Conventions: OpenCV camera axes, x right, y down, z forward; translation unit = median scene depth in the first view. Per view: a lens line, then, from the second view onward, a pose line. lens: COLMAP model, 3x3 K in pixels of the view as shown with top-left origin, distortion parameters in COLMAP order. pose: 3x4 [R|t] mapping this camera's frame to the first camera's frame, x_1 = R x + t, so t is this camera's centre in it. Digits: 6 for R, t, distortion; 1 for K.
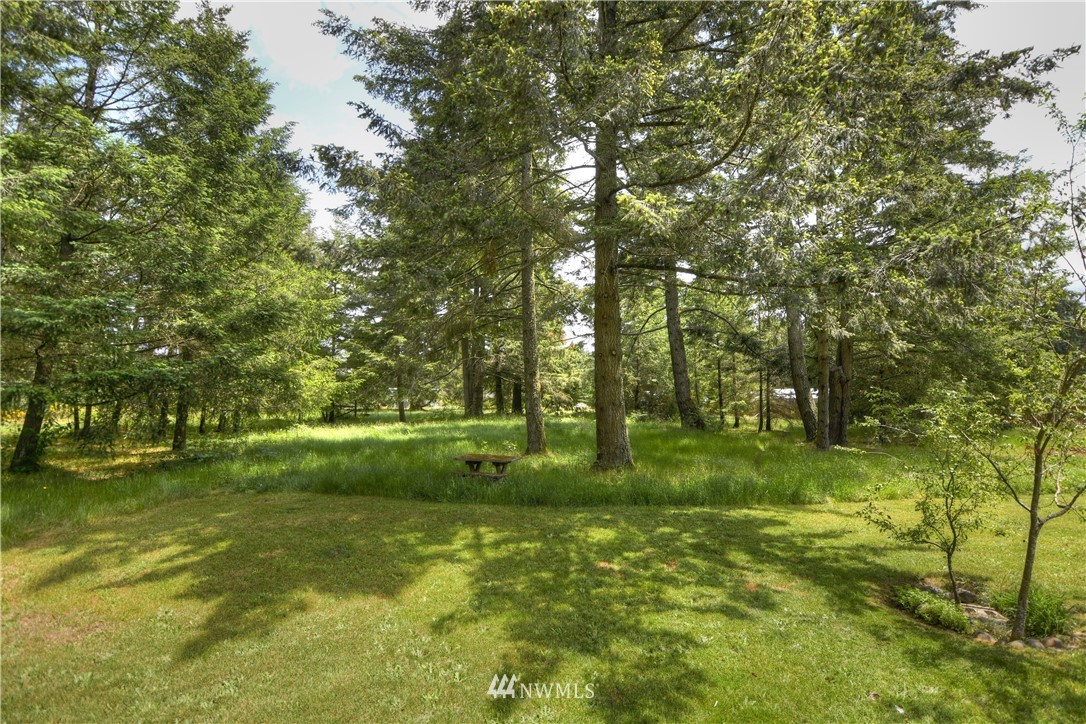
lens RADIAL K [[495.9, 0, 543.0], [0, 495.9, 362.0], [0, 0, 1]] dist [-0.034541, -0.000500]
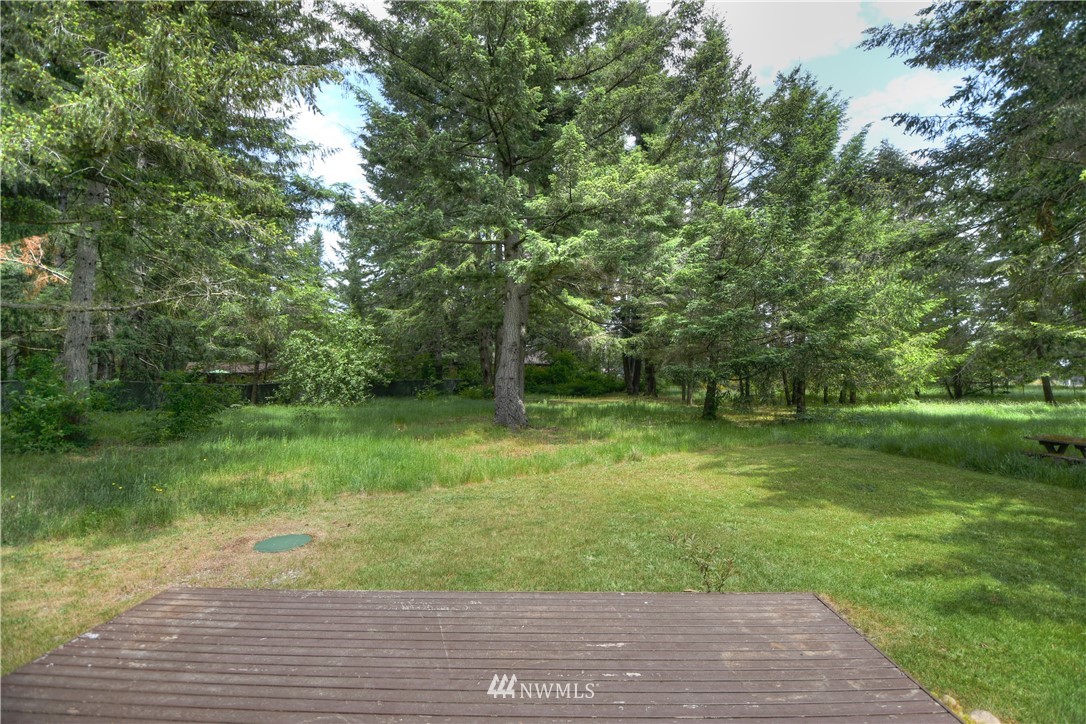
lens RADIAL K [[479.0, 0, 547.8], [0, 479.0, 358.6], [0, 0, 1]] dist [-0.003497, -0.014514]
pose [[0.386274, -0.030843, -0.921868, 0.247791], [0.069533, 0.997571, -0.004240, -0.012866], [0.919760, -0.062462, 0.387480, -0.157430]]
